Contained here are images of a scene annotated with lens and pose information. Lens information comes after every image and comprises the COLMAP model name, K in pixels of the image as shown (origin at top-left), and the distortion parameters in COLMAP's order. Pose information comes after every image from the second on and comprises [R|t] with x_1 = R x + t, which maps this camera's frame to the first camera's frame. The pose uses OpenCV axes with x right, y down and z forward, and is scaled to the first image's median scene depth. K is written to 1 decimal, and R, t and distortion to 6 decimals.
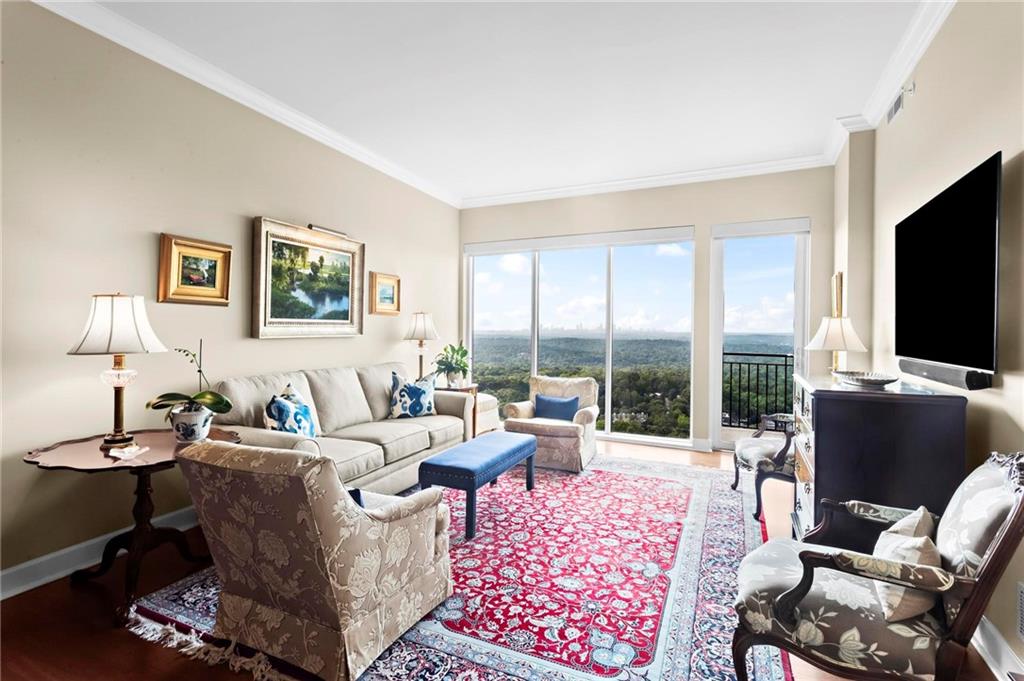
lens RADIAL K [[493.7, 0, 493.2], [0, 493.7, 327.0], [0, 0, 1]] dist [-0.002797, 0.001992]
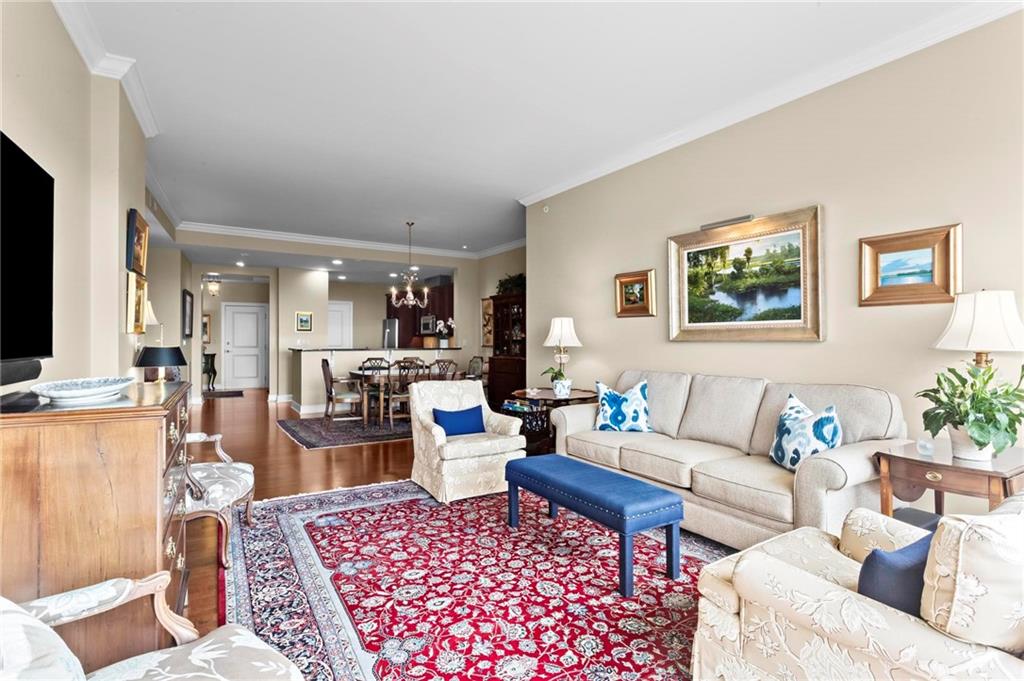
lens RADIAL K [[493.7, 0, 512.5], [0, 493.7, 335.6], [0, 0, 1]] dist [-0.002797, 0.001992]
pose [[-0.547396, -0.014819, -0.836743, 0.827208], [-0.001377, 0.999858, -0.016807, 0.034439], [0.836873, -0.008048, -0.547338, 1.545331]]
